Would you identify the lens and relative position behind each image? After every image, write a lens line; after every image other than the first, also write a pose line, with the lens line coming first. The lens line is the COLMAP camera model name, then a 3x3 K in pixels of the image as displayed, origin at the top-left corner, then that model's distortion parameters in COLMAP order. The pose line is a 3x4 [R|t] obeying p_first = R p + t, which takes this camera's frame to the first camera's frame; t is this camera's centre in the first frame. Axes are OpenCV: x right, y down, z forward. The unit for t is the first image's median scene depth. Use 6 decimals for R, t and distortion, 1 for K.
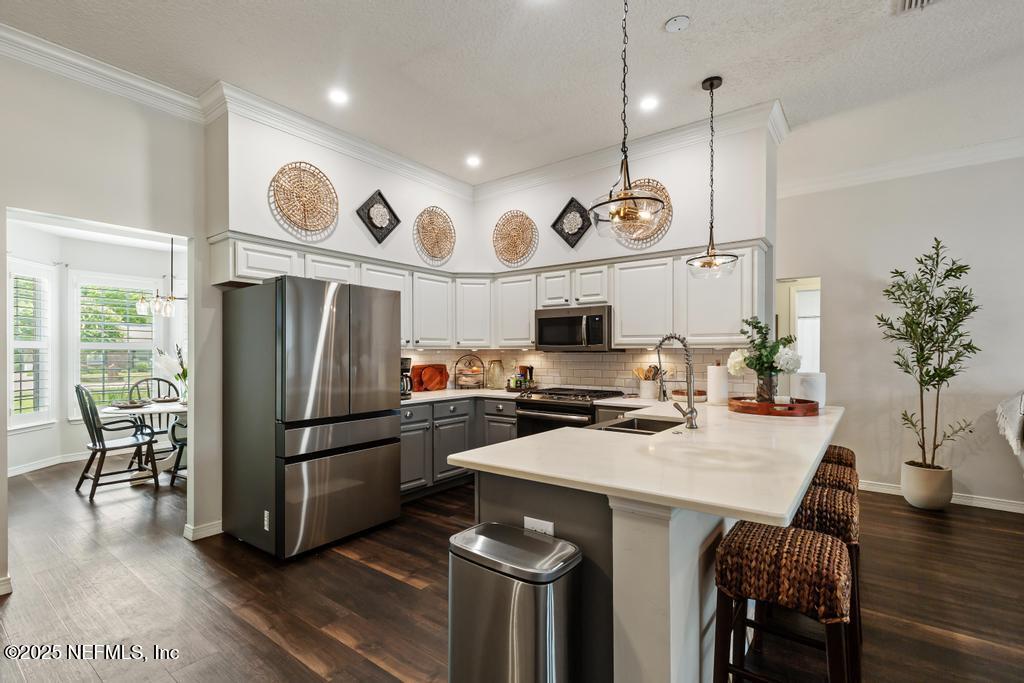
lens RADIAL K [[466.4, 0, 508.5], [0, 466.4, 353.0], [0, 0, 1]] dist [-0.000300, -0.000057]
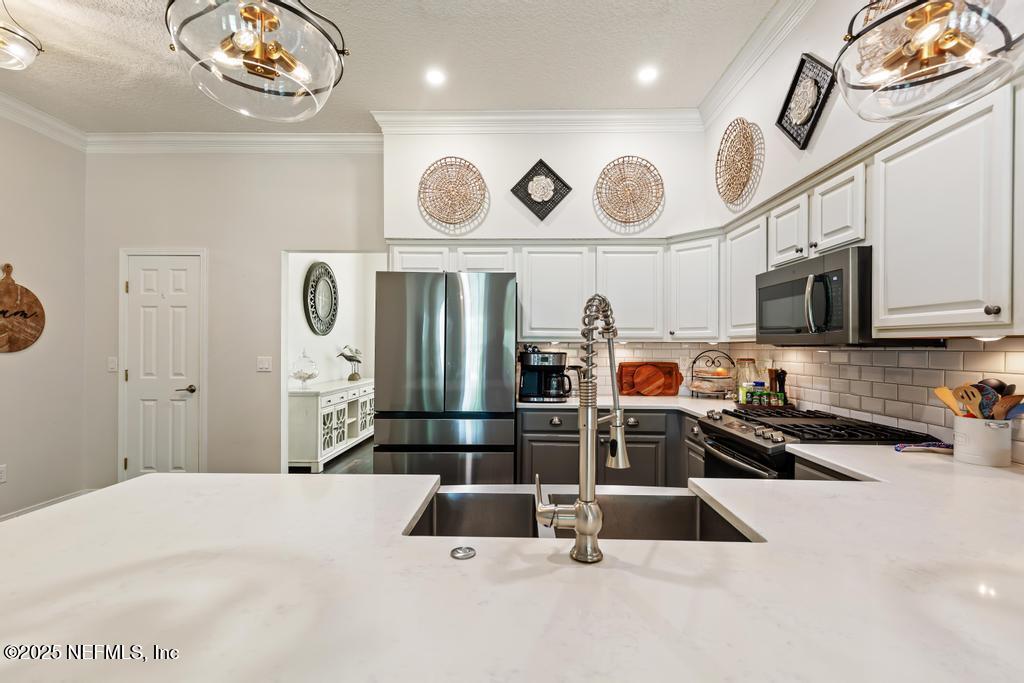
lens RADIAL K [[457.3, 0, 511.0], [0, 457.3, 346.1], [0, 0, 1]] dist [0.001083, 0.000267]
pose [[0.591520, 0.004103, -0.806280, 0.348570], [-0.006295, 0.999980, 0.000471, -0.000491], [0.806266, 0.004797, 0.591534, 0.412764]]
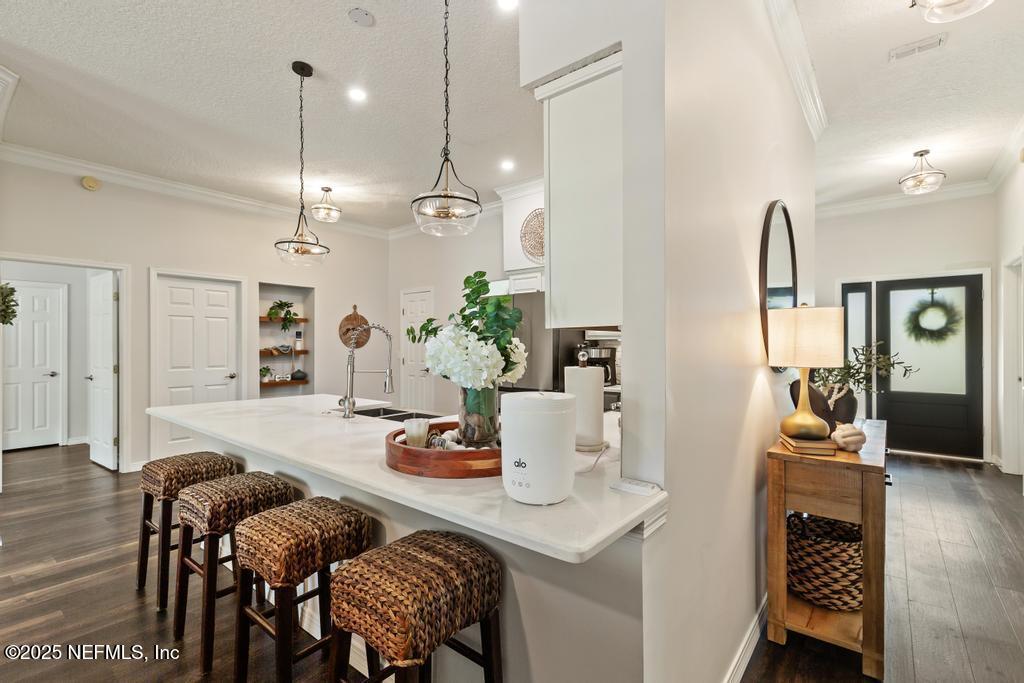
lens RADIAL K [[447.1, 0, 512.0], [0, 447.1, 341.5], [0, 0, 1]] dist [0.000014, 0.000026]
pose [[-0.031935, -0.002546, -0.999487, 0.726236], [0.002370, 0.999994, -0.002623, -0.002100], [0.999487, -0.002453, -0.031929, 0.761233]]
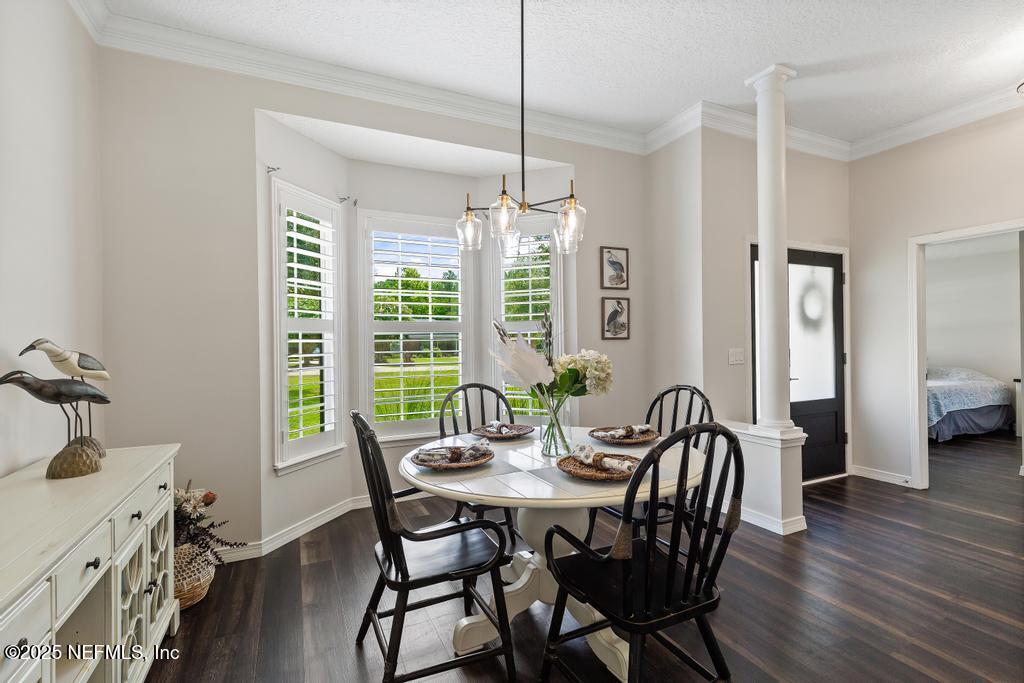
lens RADIAL K [[471.6, 0, 512.0], [0, 471.6, 341.5], [0, 0, 1]] dist [-0.001798, -0.000224]
pose [[0.885459, -0.008618, -0.464638, -0.598494], [0.009997, 0.999950, 0.000502, 0.006305], [0.464611, -0.005090, 0.885500, 0.687364]]
